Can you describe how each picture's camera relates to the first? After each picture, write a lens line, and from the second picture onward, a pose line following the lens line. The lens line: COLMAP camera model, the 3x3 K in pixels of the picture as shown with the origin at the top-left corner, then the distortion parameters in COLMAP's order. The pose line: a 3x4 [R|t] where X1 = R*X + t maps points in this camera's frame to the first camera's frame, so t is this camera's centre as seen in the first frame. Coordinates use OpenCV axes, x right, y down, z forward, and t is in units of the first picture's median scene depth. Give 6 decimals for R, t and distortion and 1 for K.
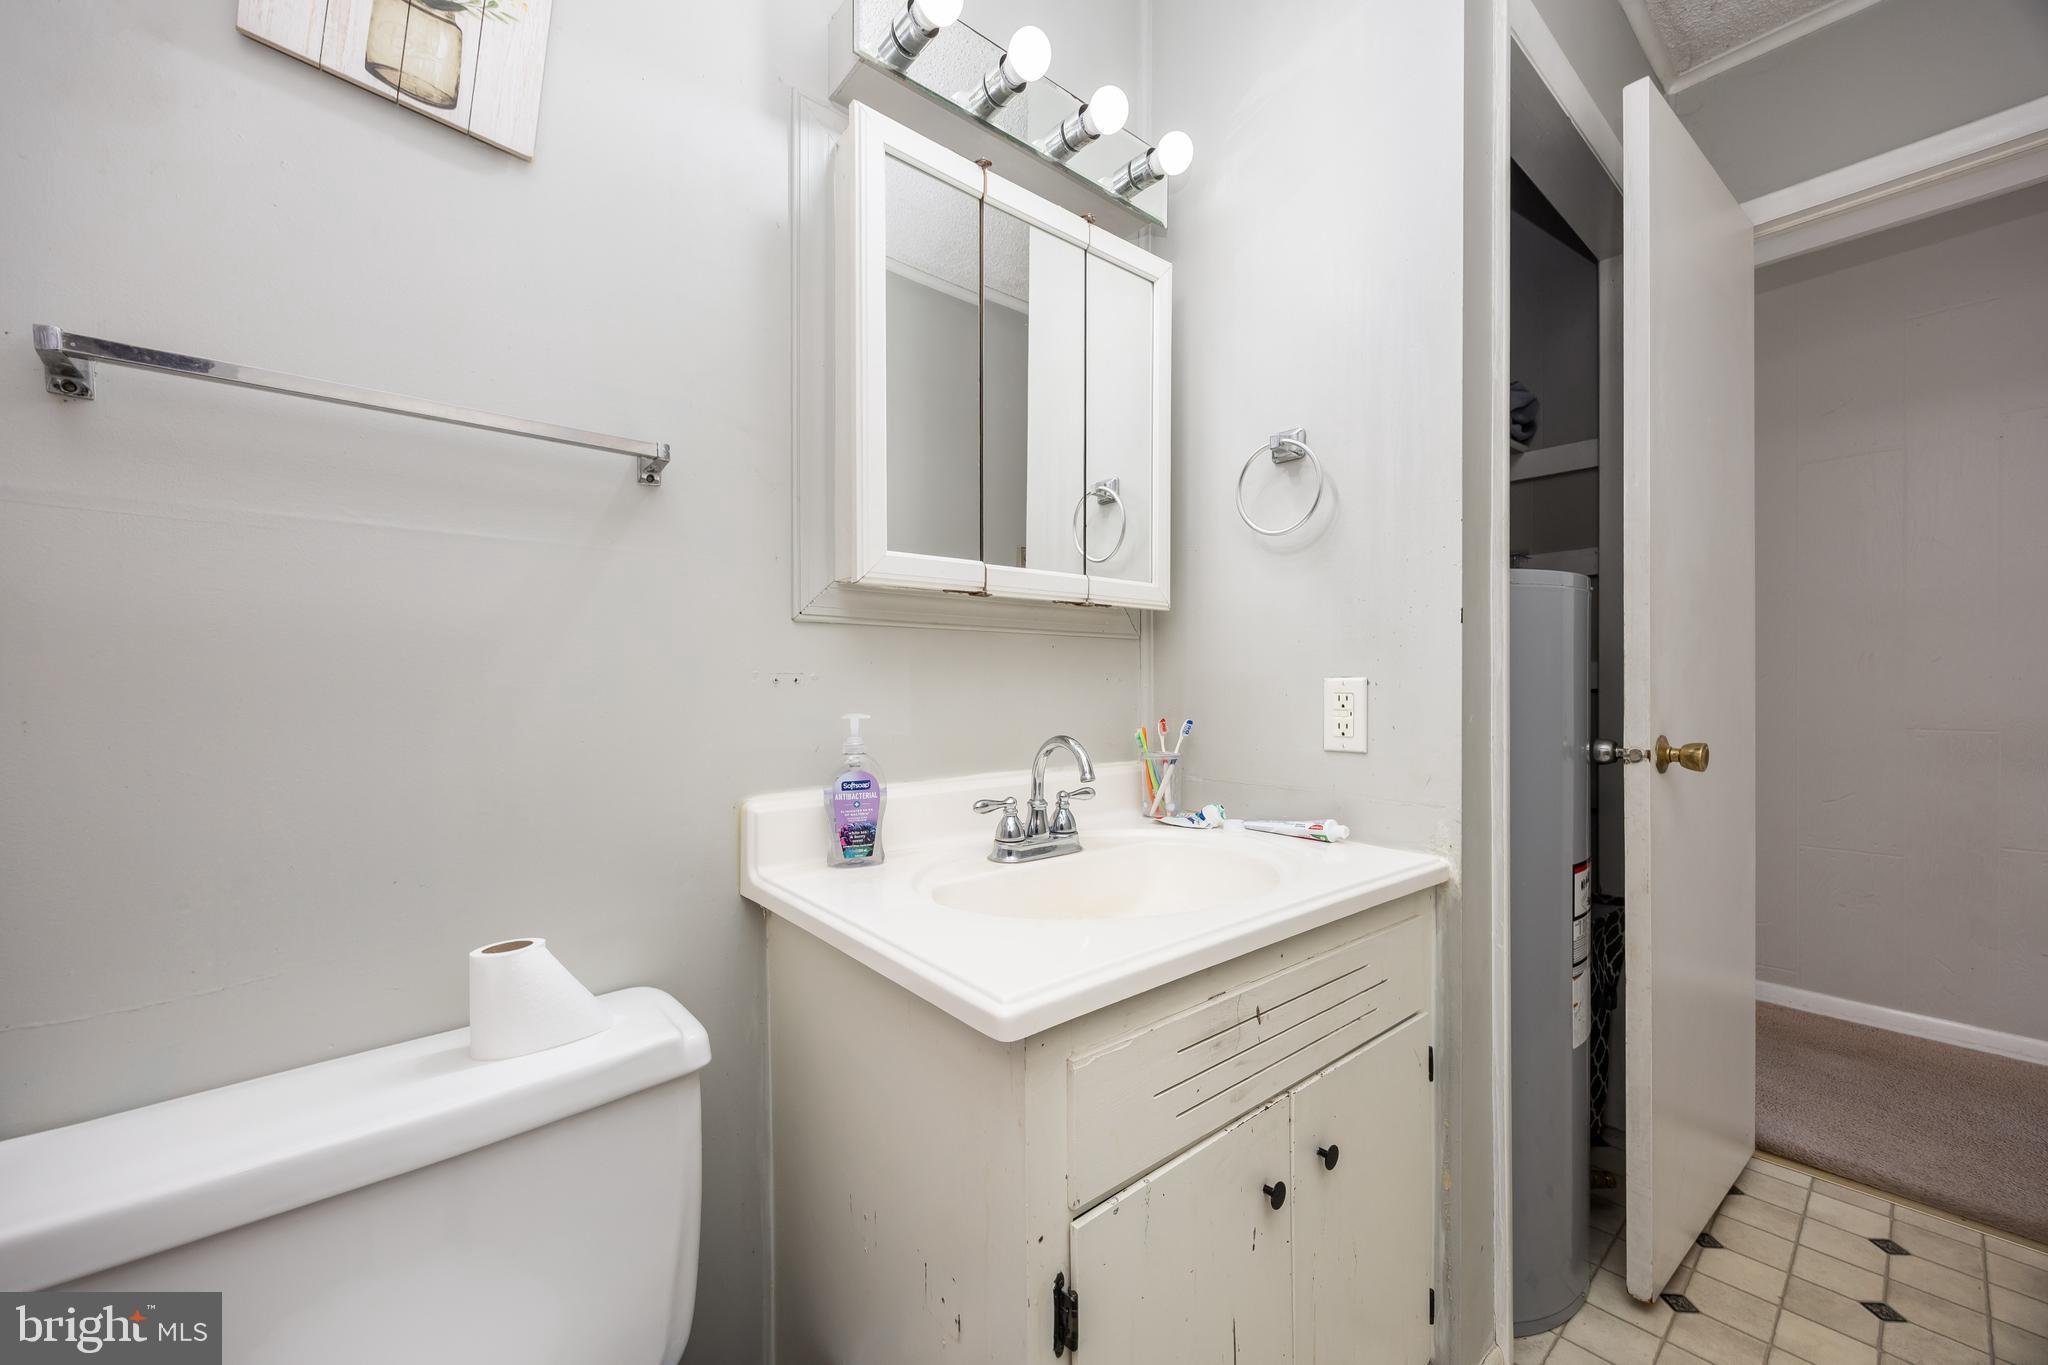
lens RADIAL K [[802.9, 0, 1021.7], [0, 802.9, 683.1], [0, 0, 1]] dist [0.001059, 0.000254]
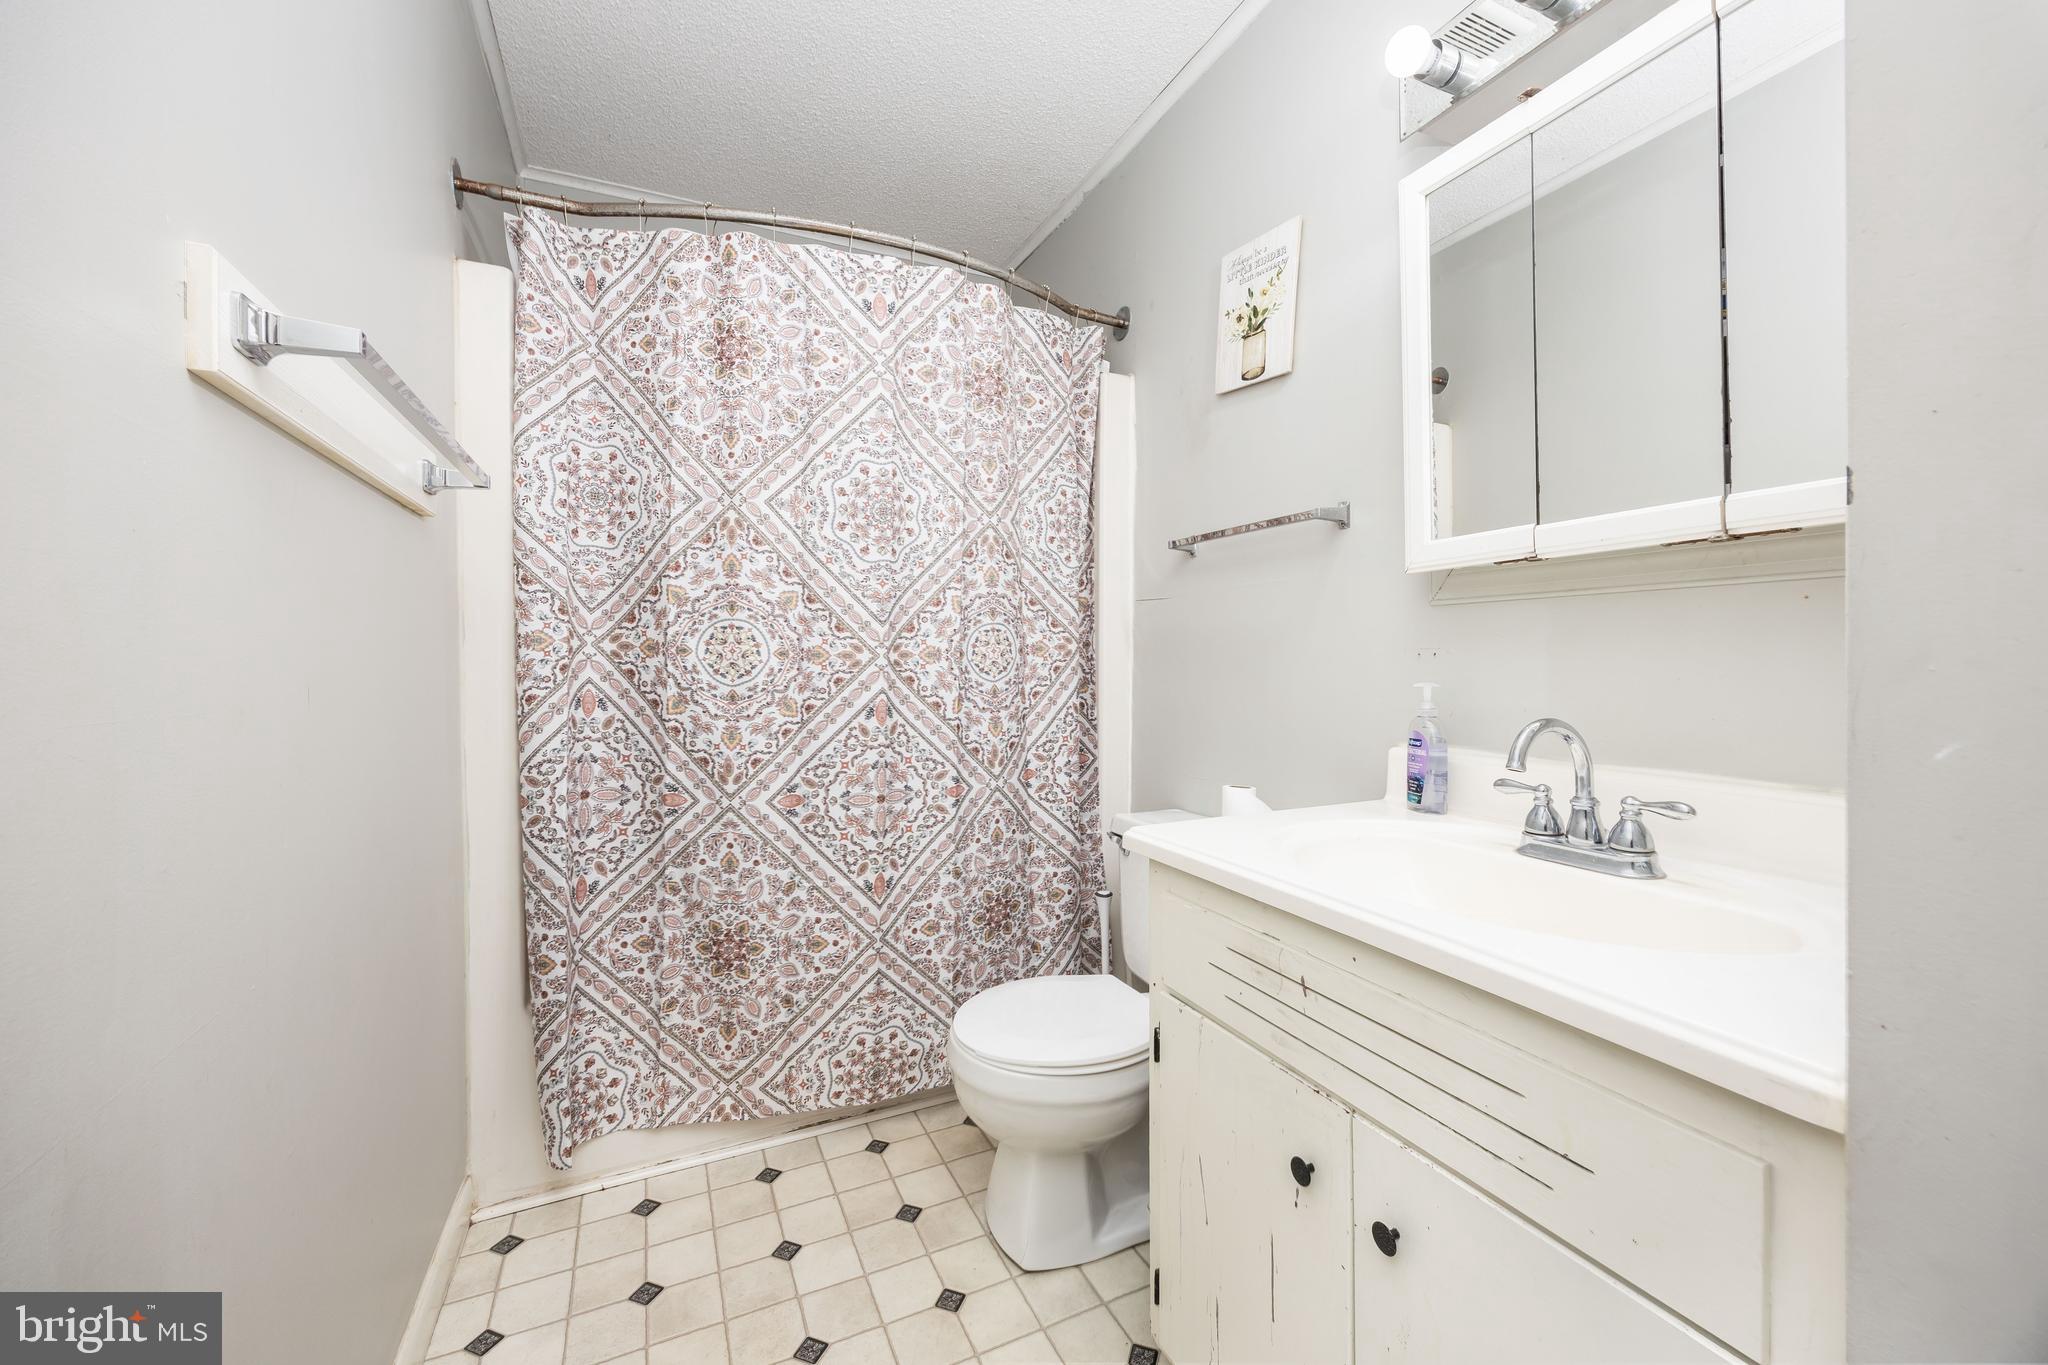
lens RADIAL K [[802.9, 0, 1022.1], [0, 802.9, 668.8], [0, 0, 1]] dist [0.001059, 0.000254]
pose [[-0.269083, 0.008743, -0.963077, 1.016264], [0.001551, 0.999961, 0.008645, 0.005527], [0.963116, 0.000833, -0.269086, 0.698275]]
